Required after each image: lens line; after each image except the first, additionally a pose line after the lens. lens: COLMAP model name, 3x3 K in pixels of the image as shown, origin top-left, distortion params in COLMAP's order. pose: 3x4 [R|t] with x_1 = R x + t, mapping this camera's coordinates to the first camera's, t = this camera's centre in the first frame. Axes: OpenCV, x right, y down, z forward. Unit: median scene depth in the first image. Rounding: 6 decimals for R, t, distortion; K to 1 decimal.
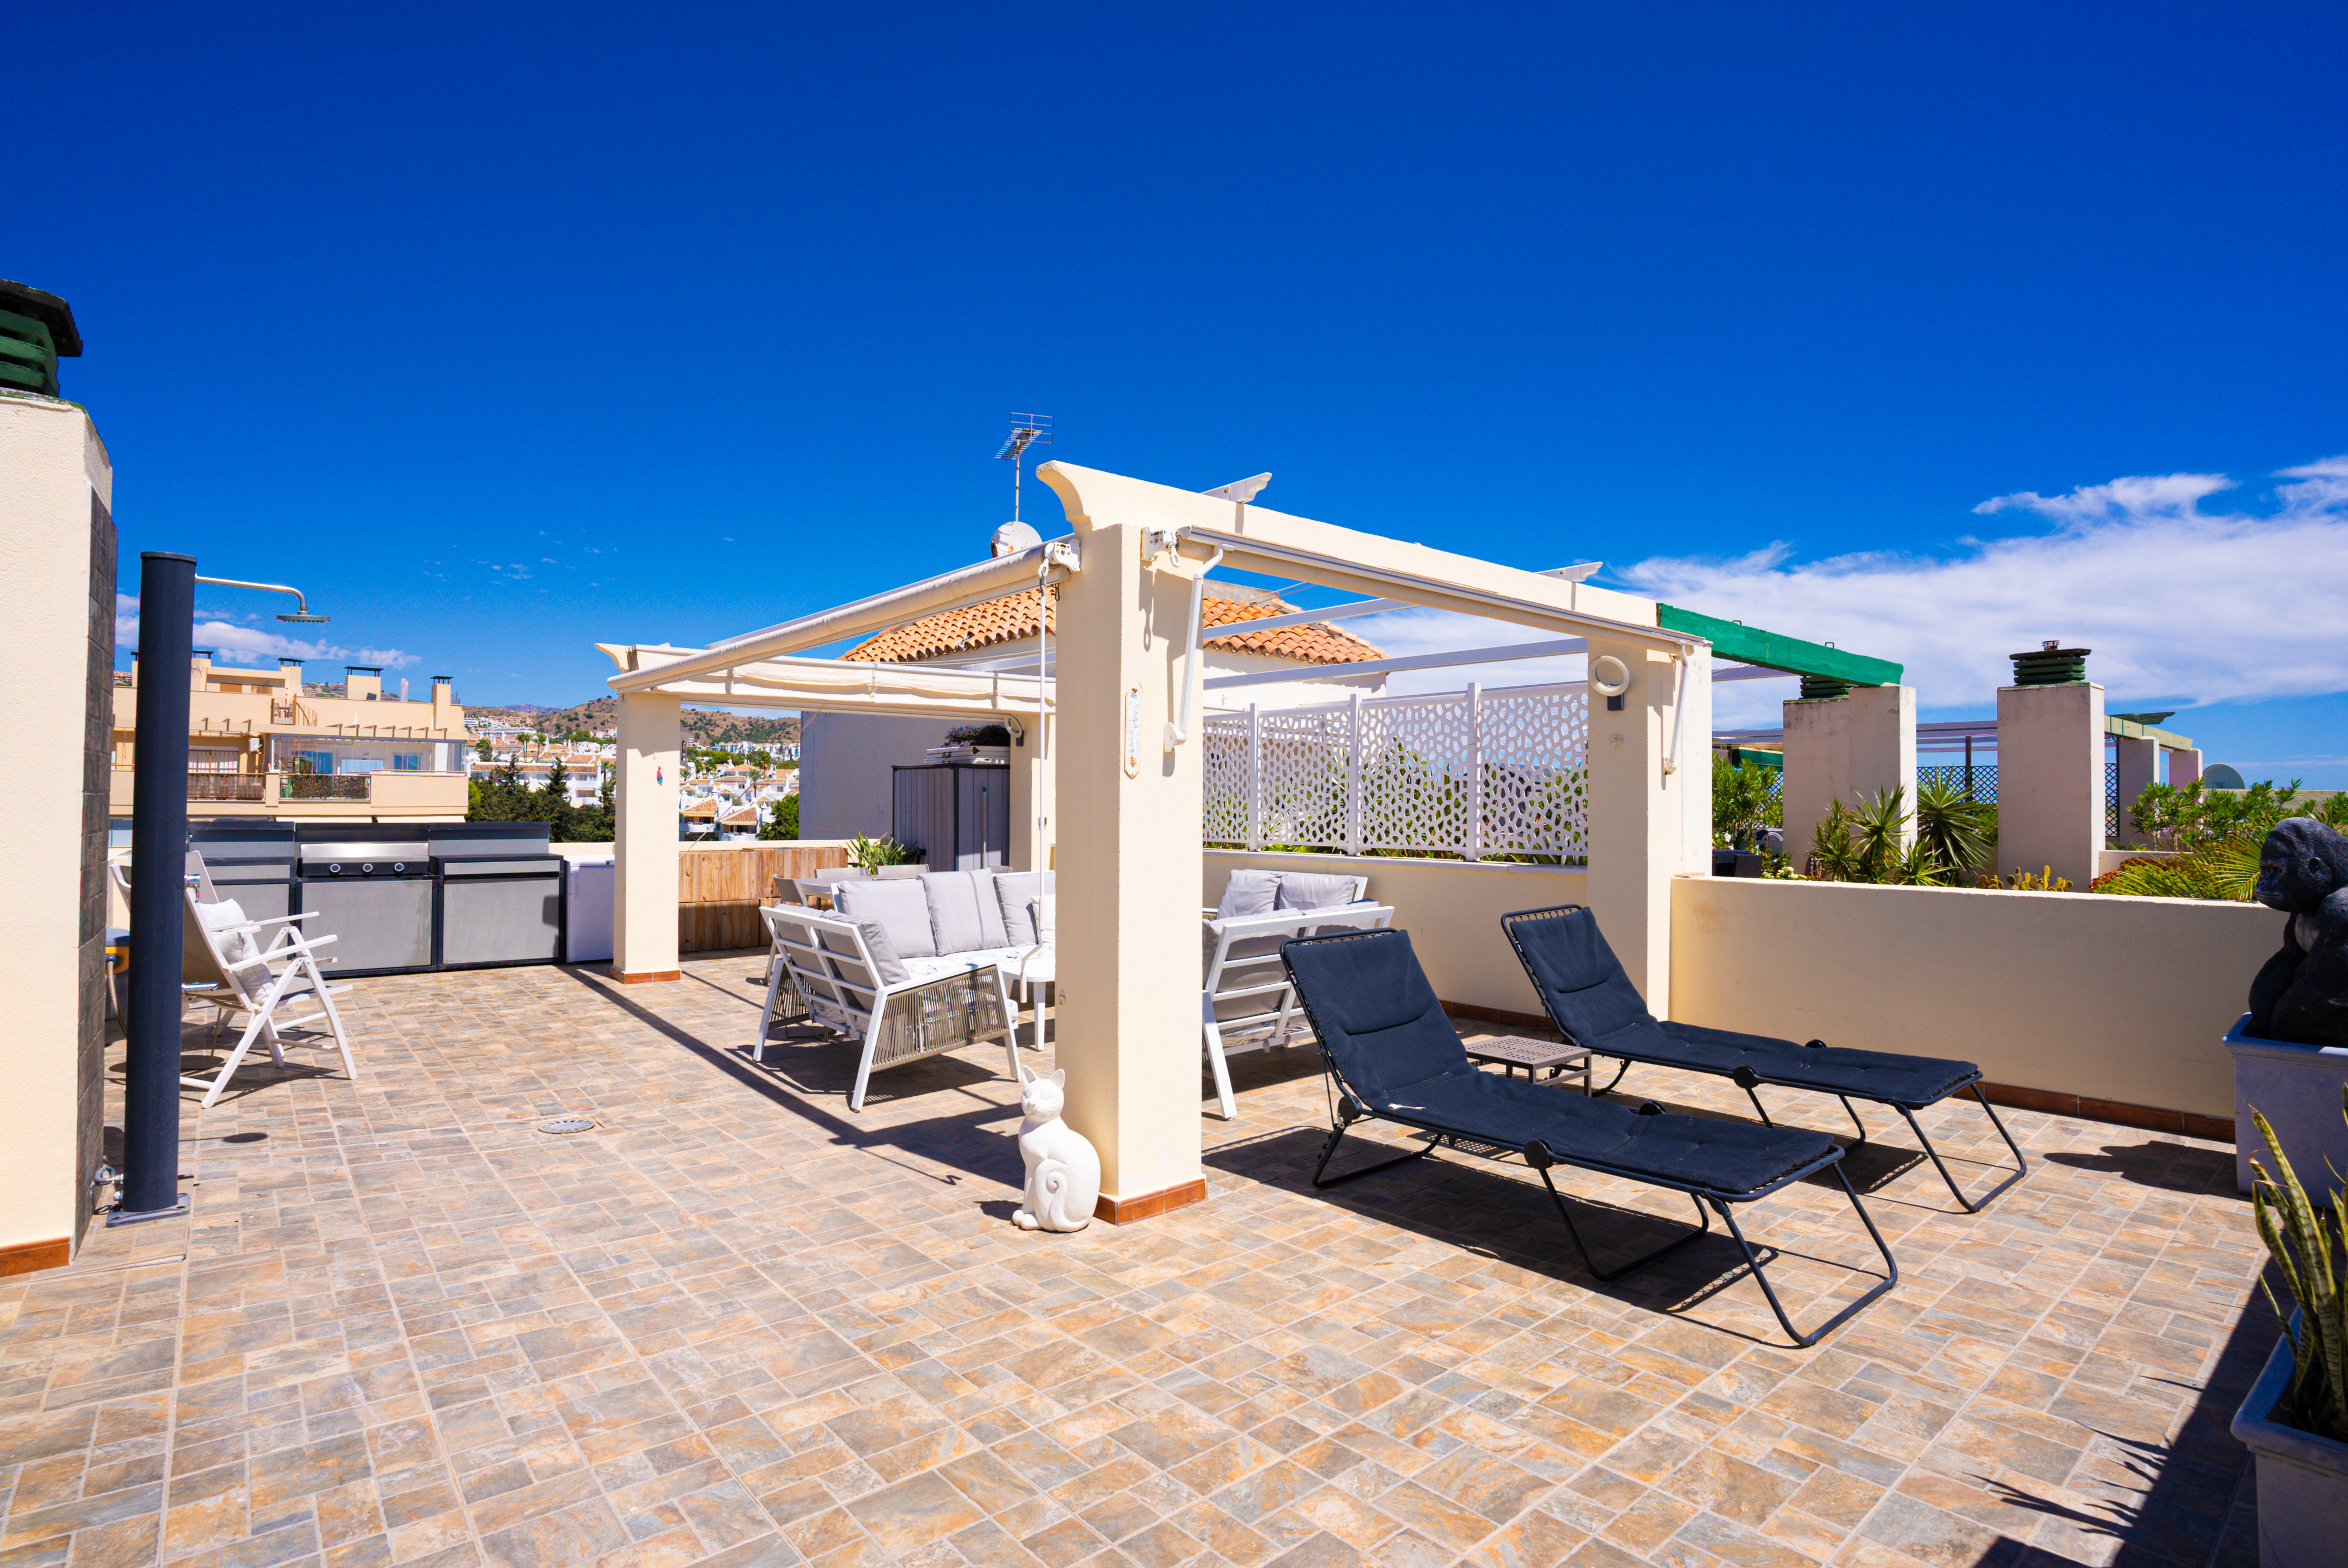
lens RADIAL K [[1147.7, 0, 1181.8], [0, 1147.7, 777.9], [0, 0, 1]] dist [-0.027904, 0.000006]
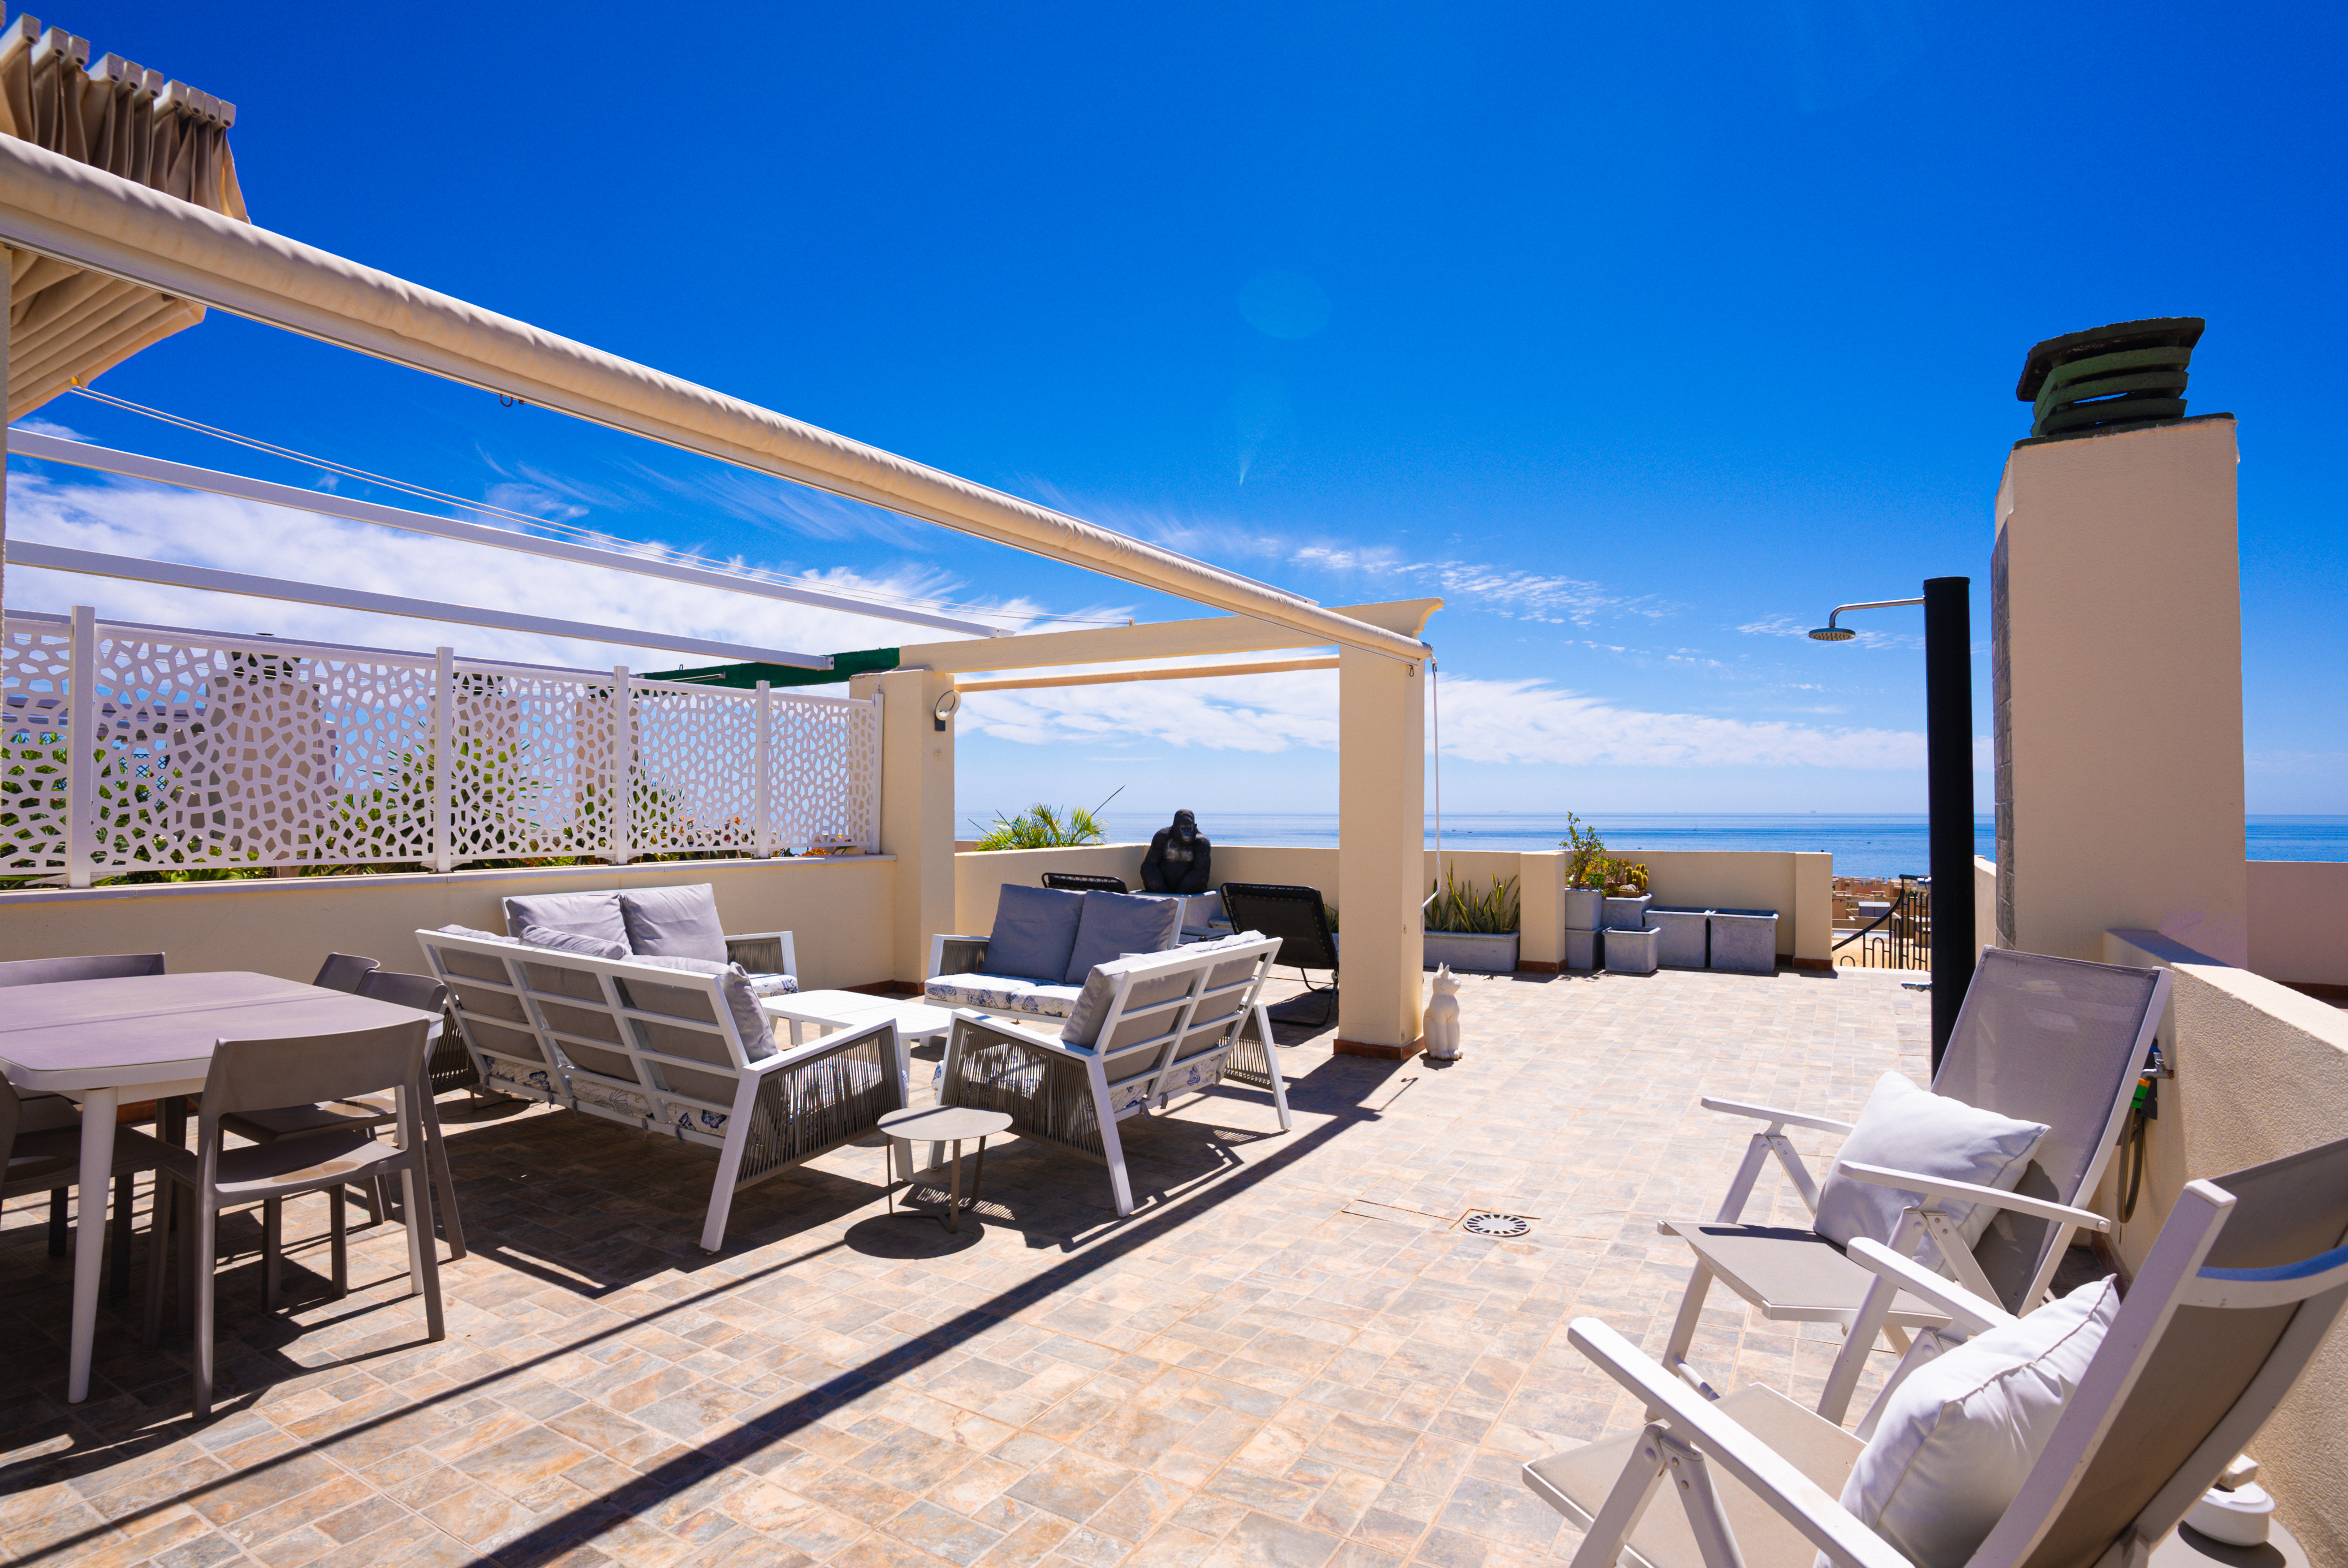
lens RADIAL K [[1180.8, 0, 1135.0], [0, 1180.8, 787.9], [0, 0, 1]] dist [-0.072816, 0.036944]
pose [[-0.285530, 0.011661, 0.958299, -0.737871], [-0.022933, 0.999557, -0.018996, 0.020594], [-0.958095, -0.027401, -0.285136, 0.878498]]
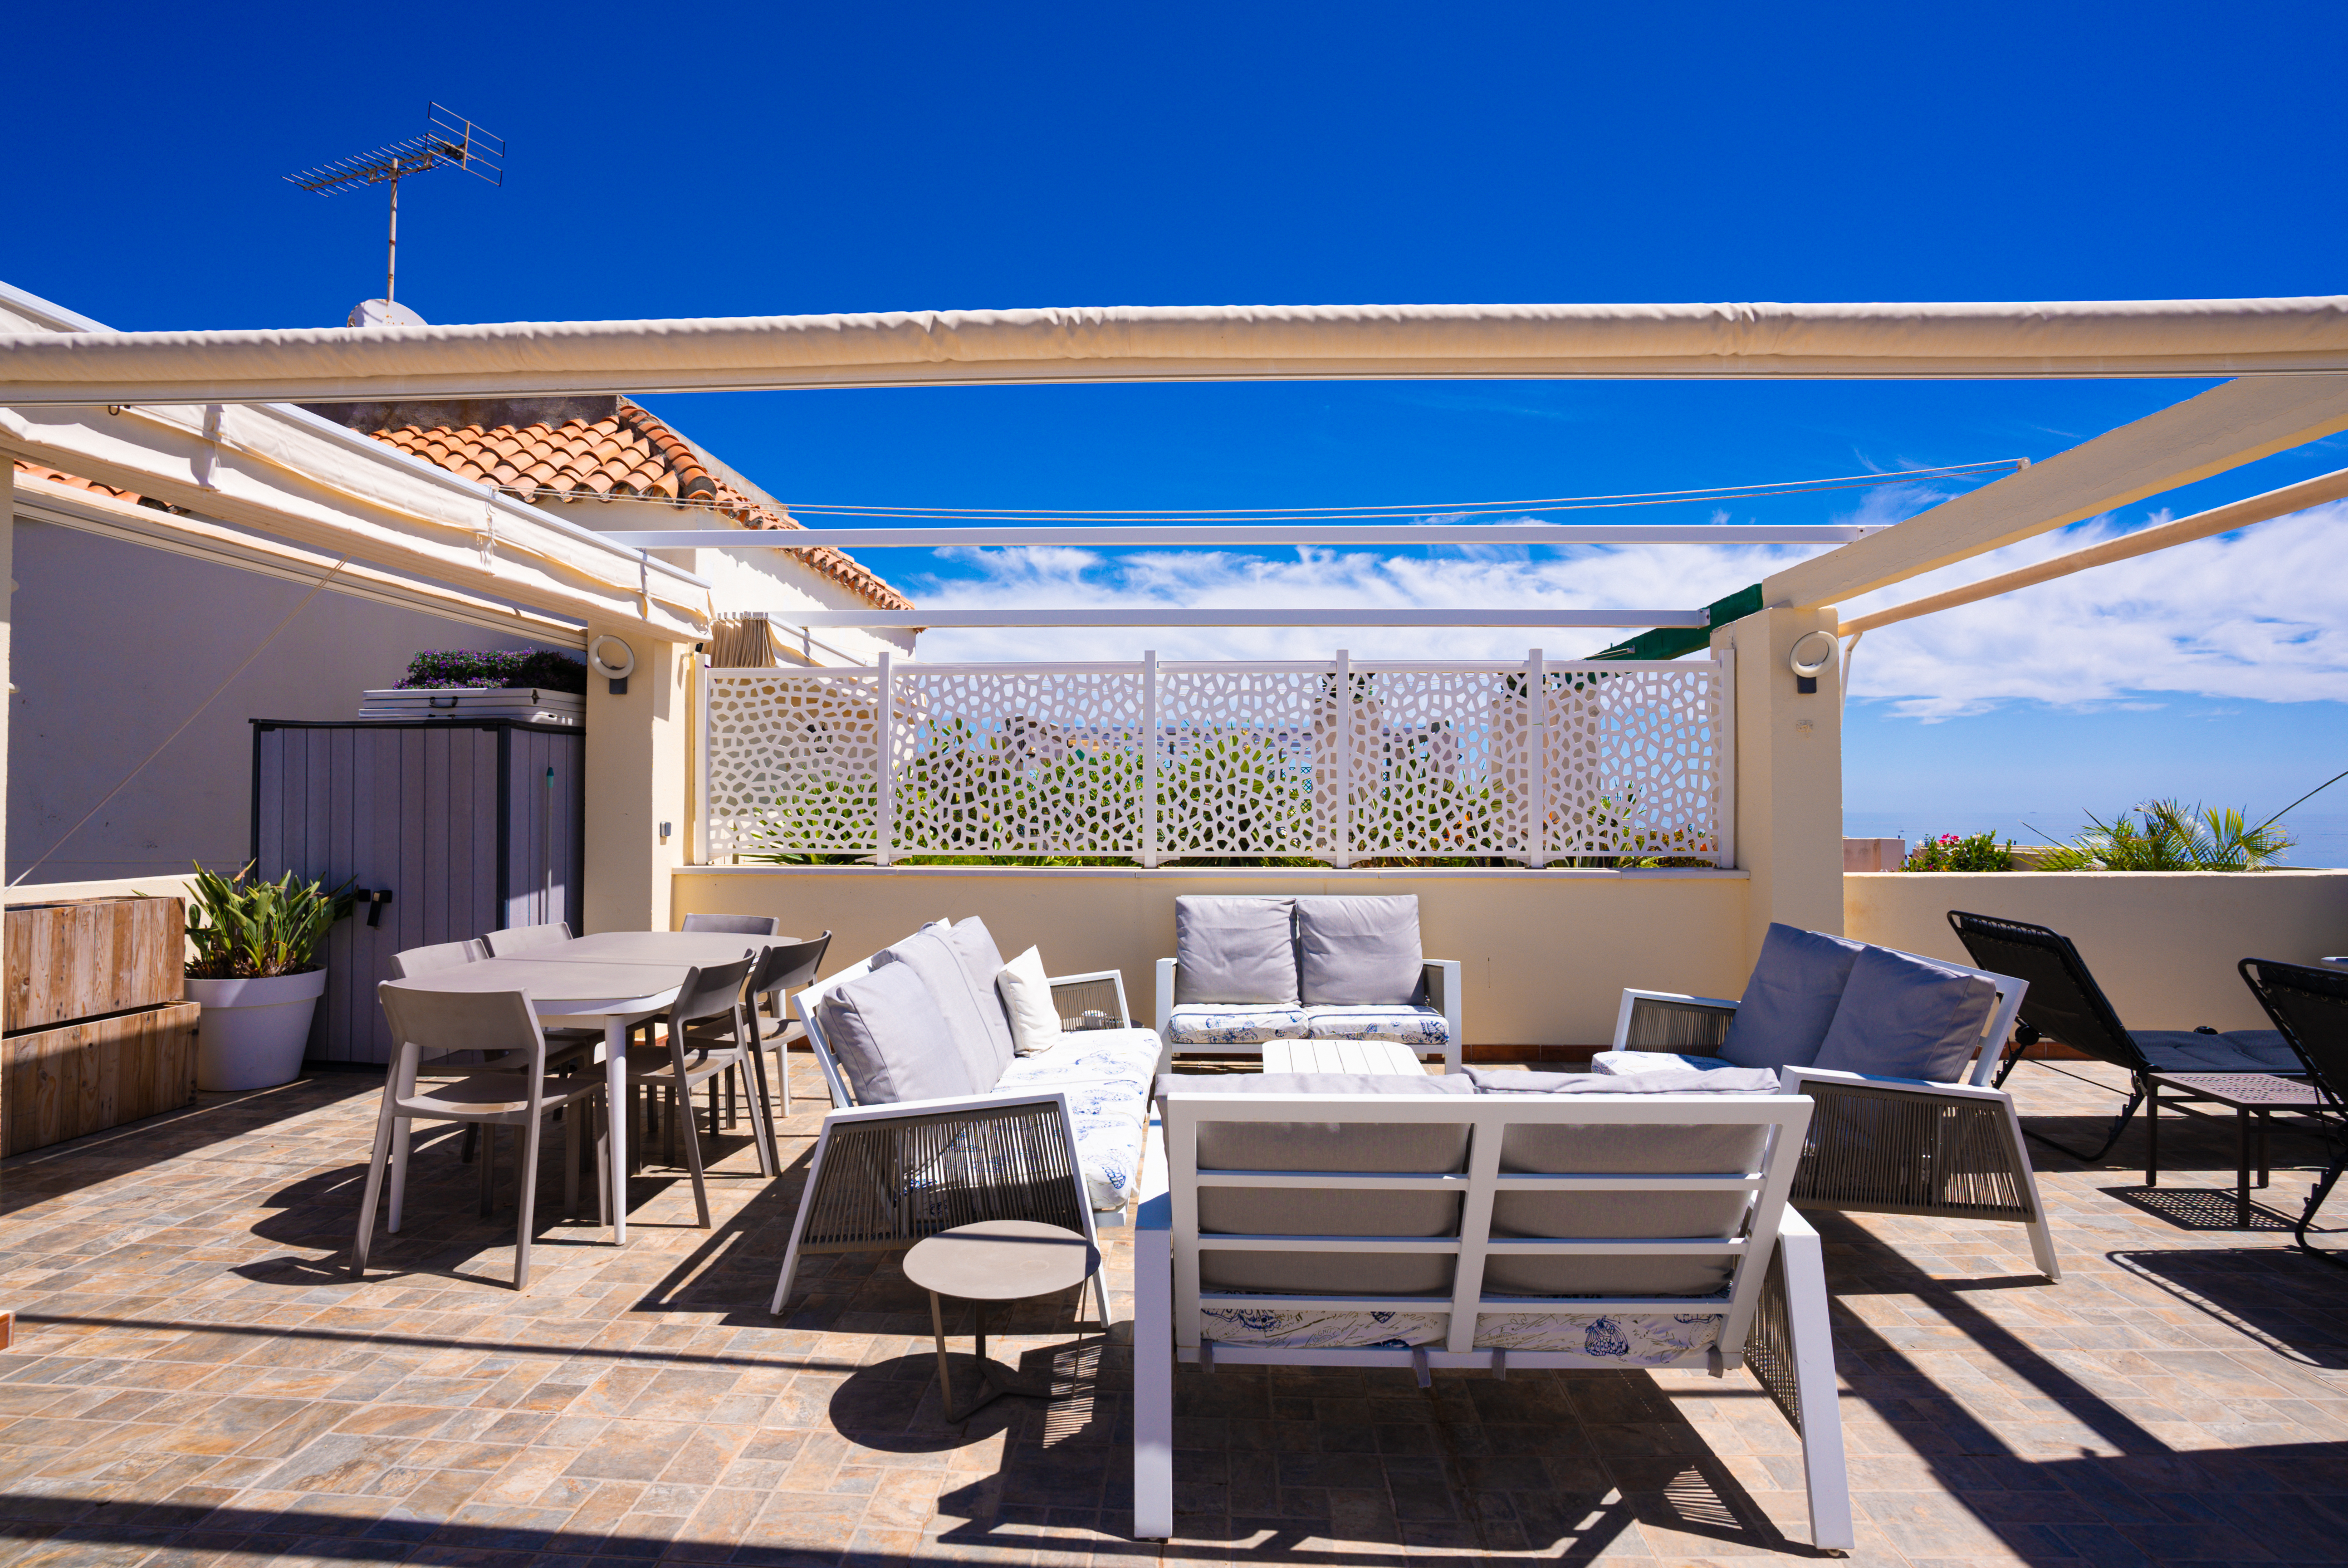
lens RADIAL K [[1150.6, 0, 1179.4], [0, 1150.6, 795.2], [0, 0, 1]] dist [-0.107535, 0.063507]
pose [[0.688834, 0.001518, 0.724917, -0.419907], [-0.014876, 0.999817, 0.012041, 0.012478], [-0.724766, -0.019078, 0.688731, 0.524427]]
